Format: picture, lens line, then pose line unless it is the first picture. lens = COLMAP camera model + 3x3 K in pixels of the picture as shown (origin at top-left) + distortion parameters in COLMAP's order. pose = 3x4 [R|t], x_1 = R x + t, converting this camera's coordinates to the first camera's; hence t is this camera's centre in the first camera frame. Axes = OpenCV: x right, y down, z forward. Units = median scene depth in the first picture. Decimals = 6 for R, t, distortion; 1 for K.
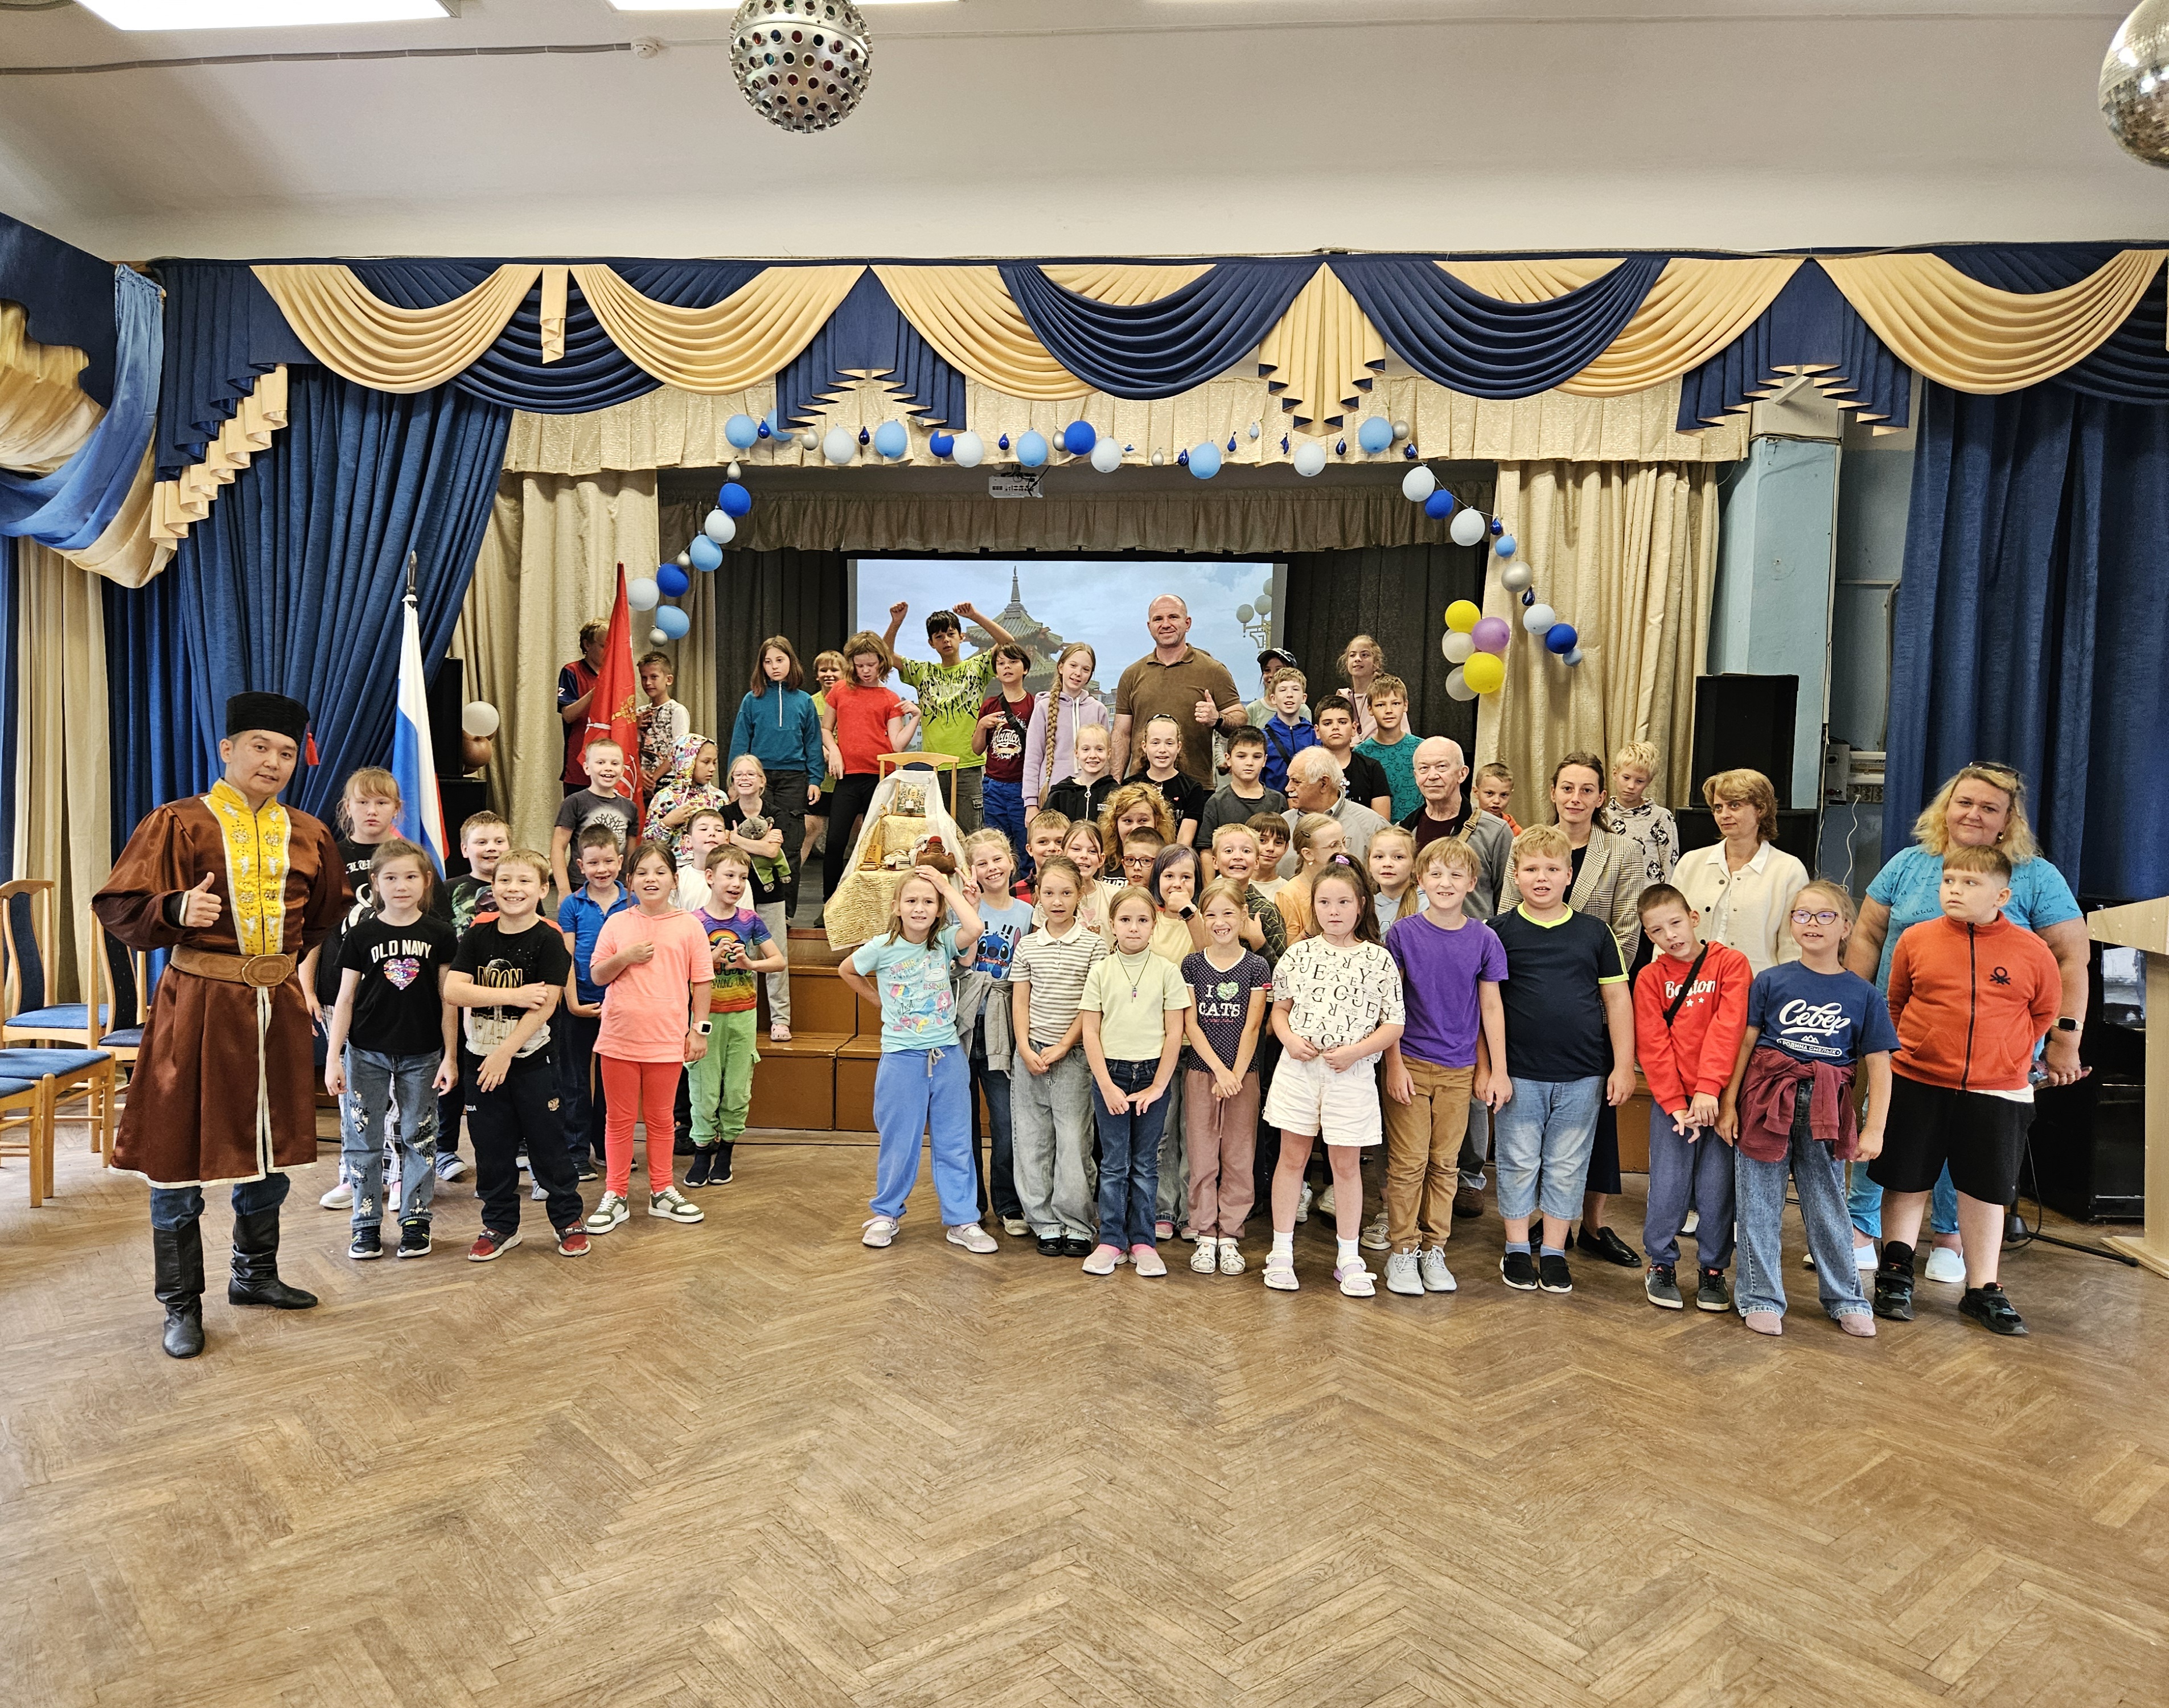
lens RADIAL K [[1534.4, 0, 1039.7], [0, 1534.4, 842.9], [0, 0, 1]] dist [0.090341, -0.091070]
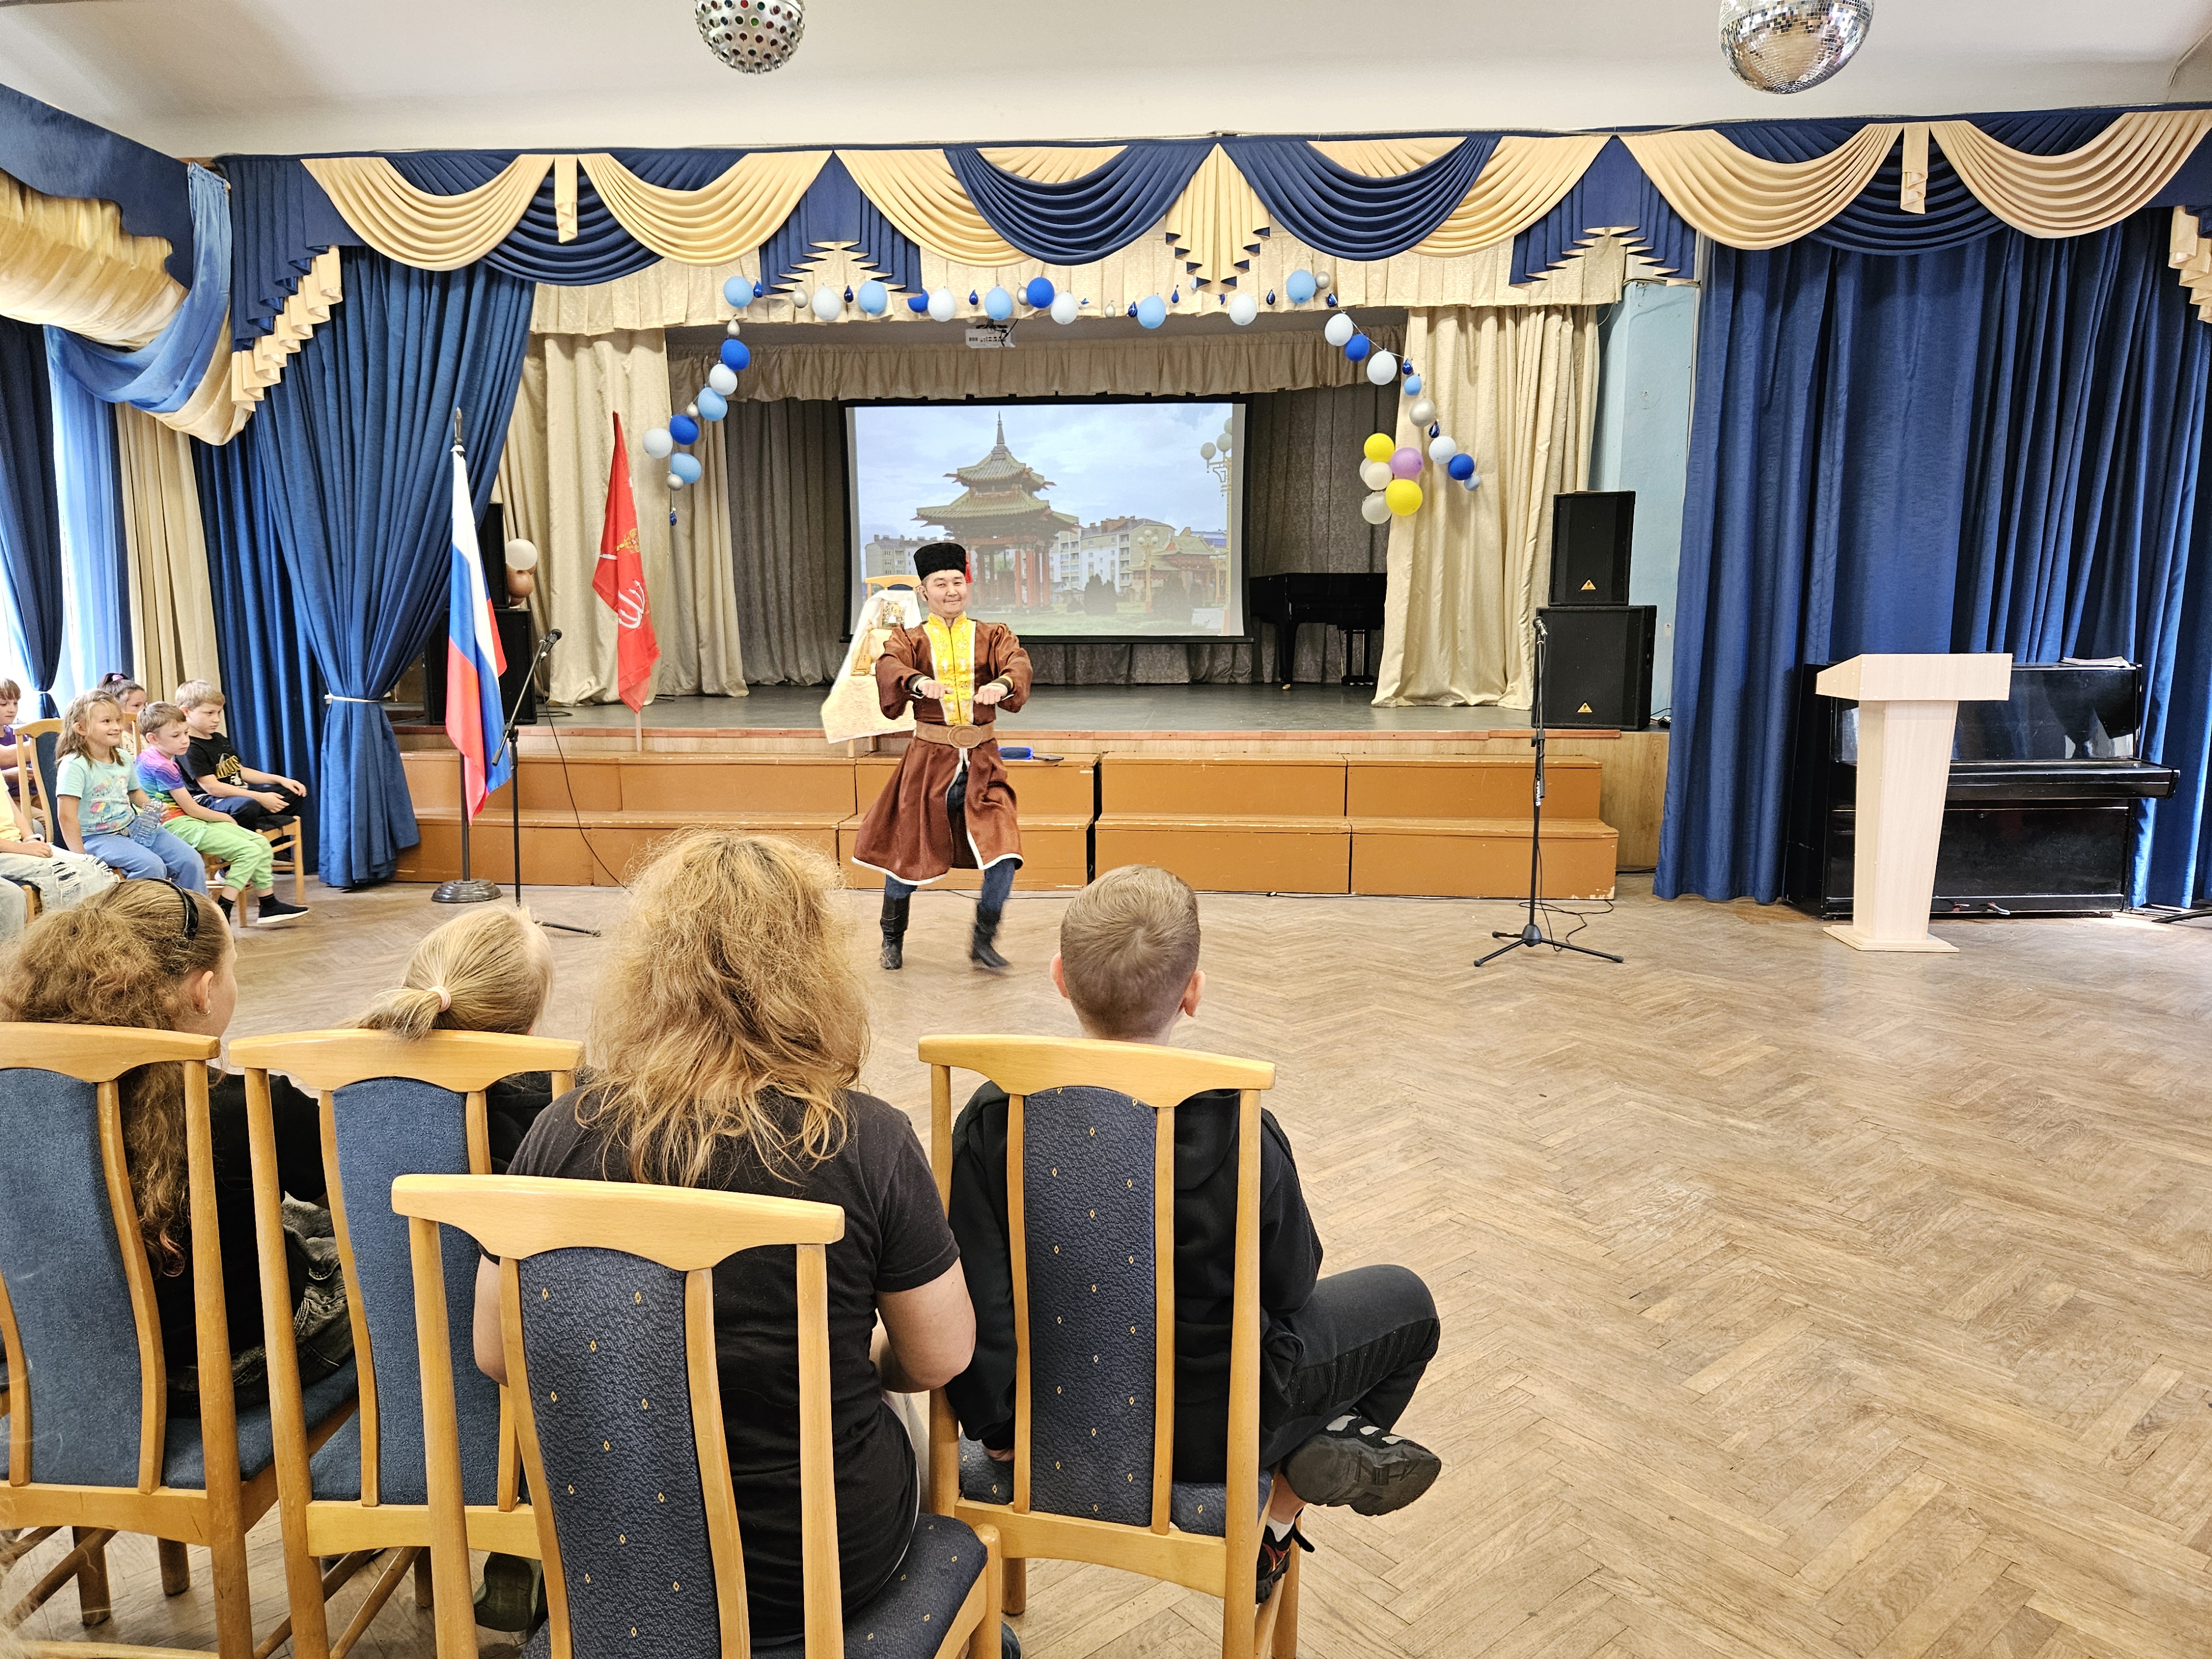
lens RADIAL K [[1499.5, 0, 1106.0], [0, 1499.5, 829.5], [0, 0, 1]] dist [0.073527, -0.065248]
pose [[0.999408, -0.027359, 0.020878, 0.055066], [0.025284, 0.995258, 0.093924, 0.034346], [-0.023349, -0.093340, 0.995360, -0.187532]]
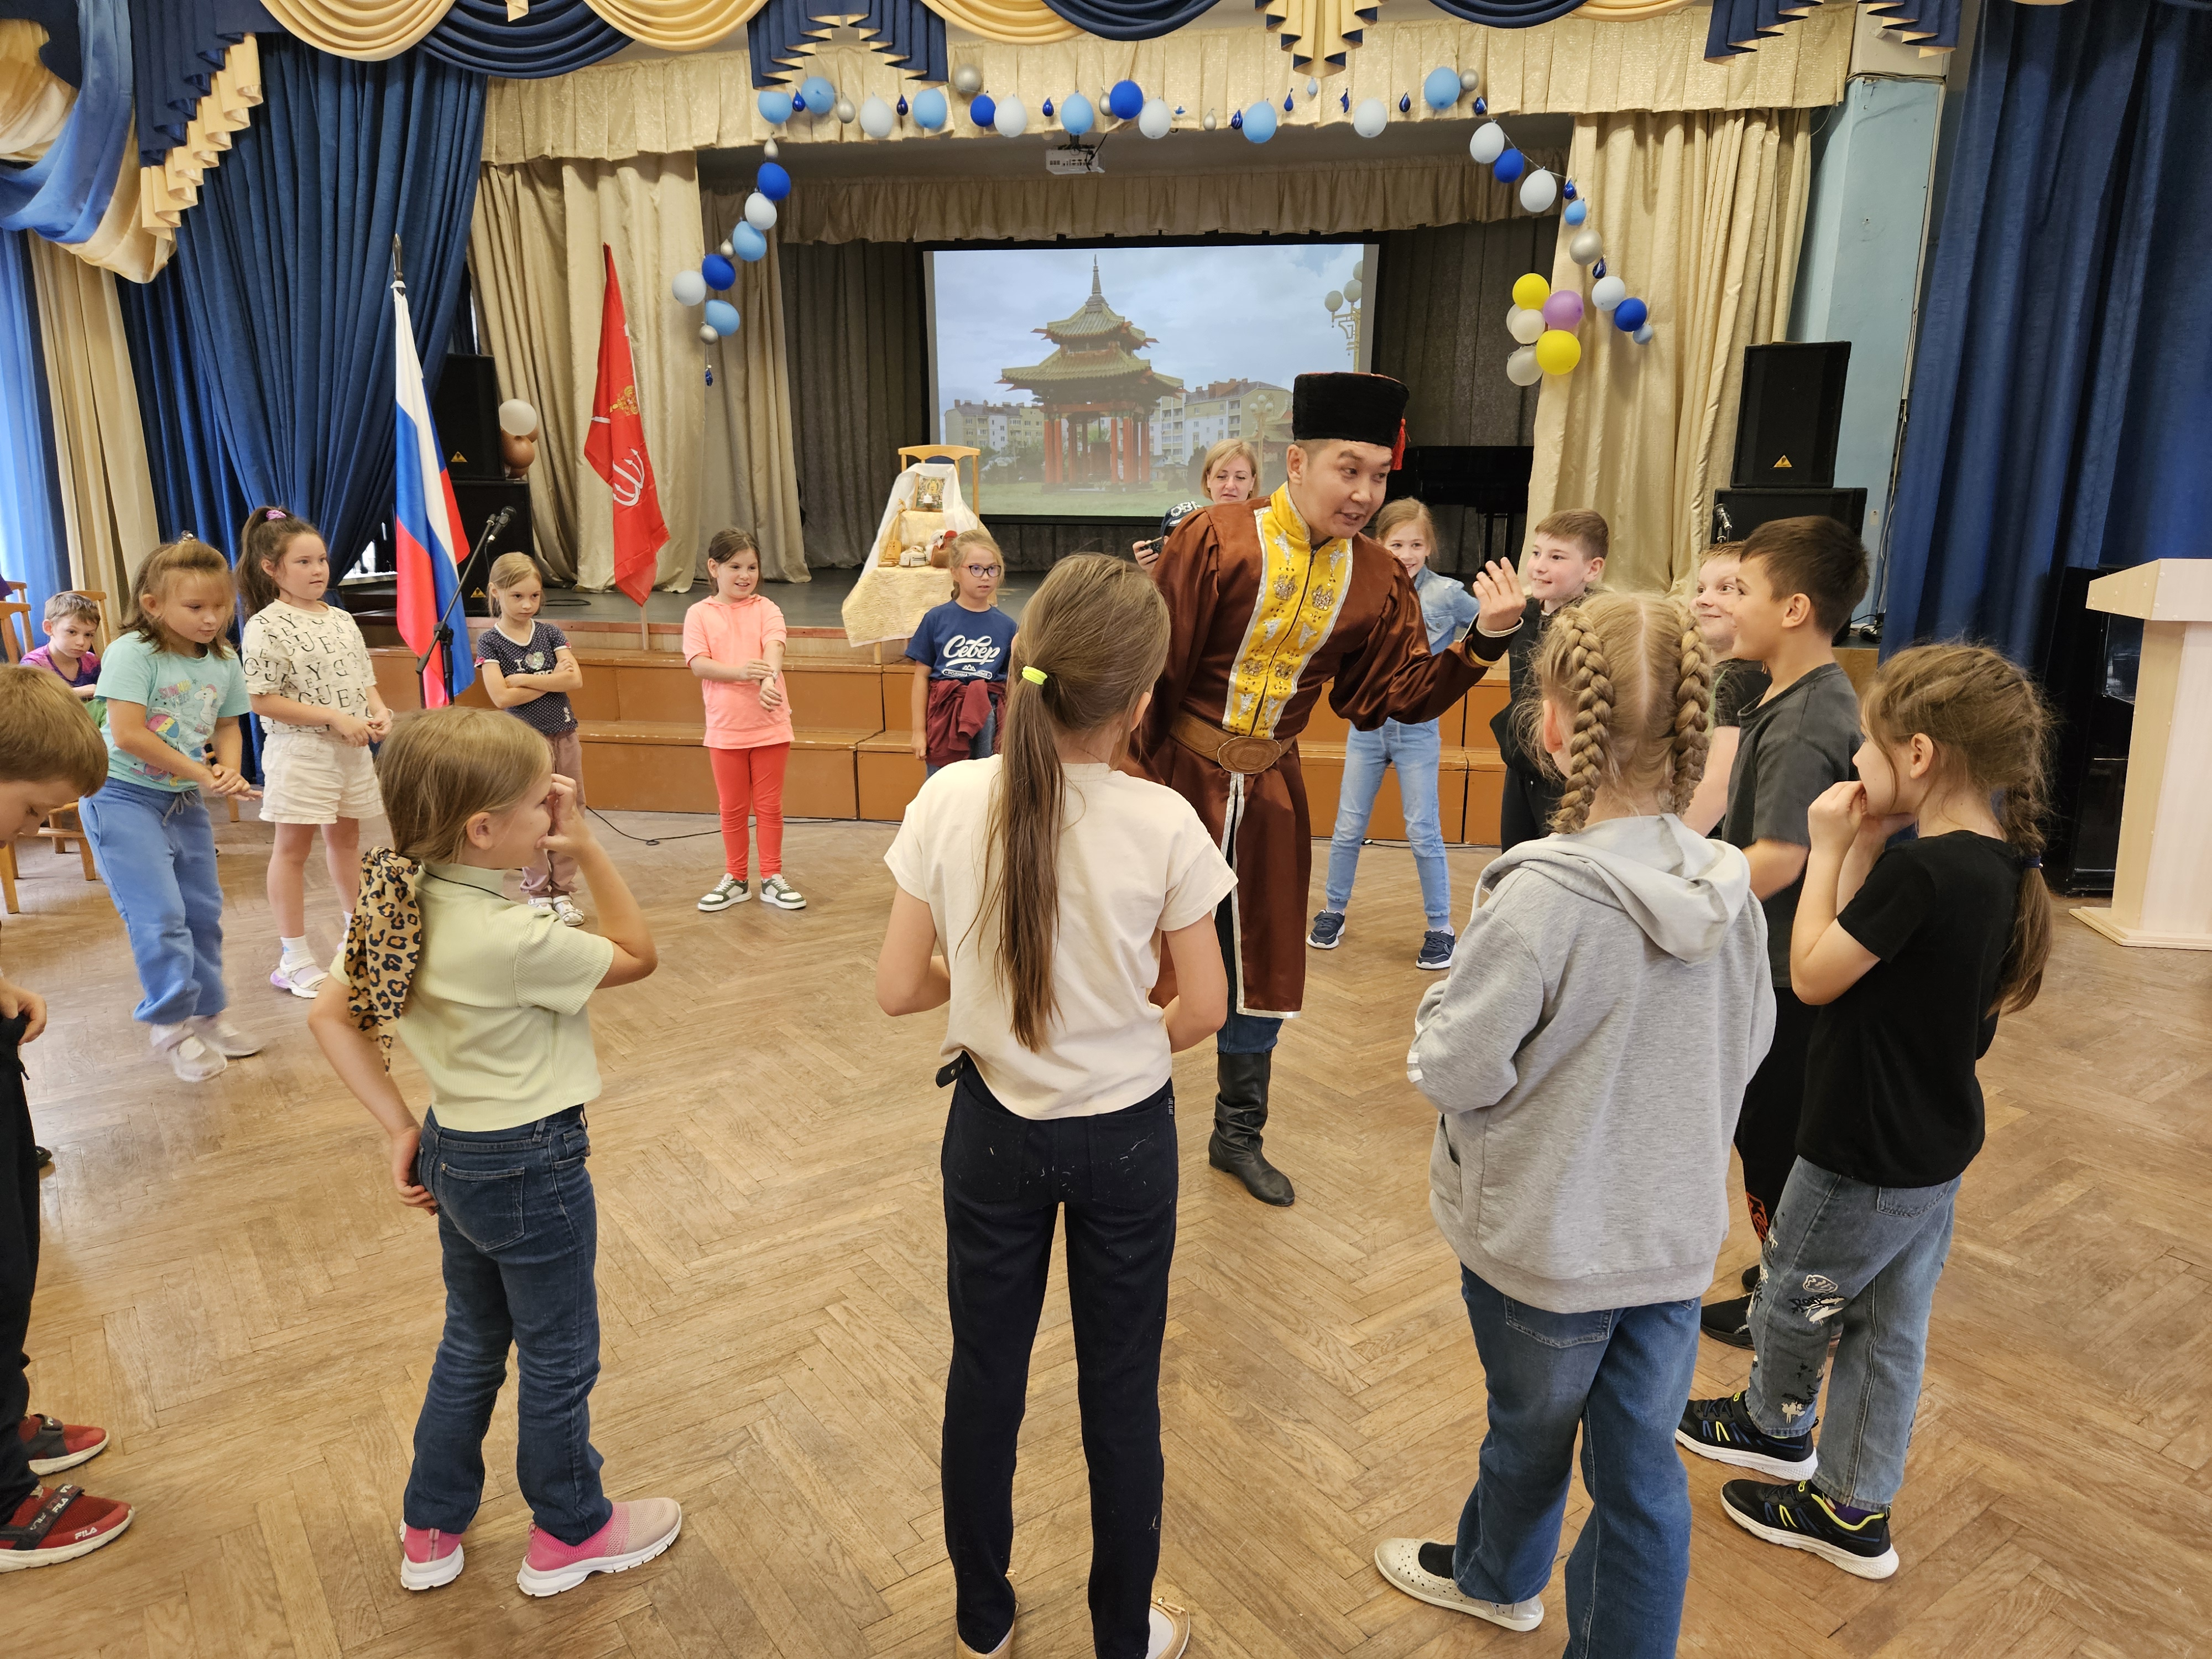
lens RADIAL K [[1494.0, 0, 1136.1], [0, 1494.0, 848.9], [0, 0, 1]] dist [0.070044, -0.059318]
pose [[0.998522, -0.003045, -0.054259, 0.110769], [0.013016, 0.982768, 0.184385, 0.022052], [0.052762, -0.184818, 0.981355, 0.012551]]
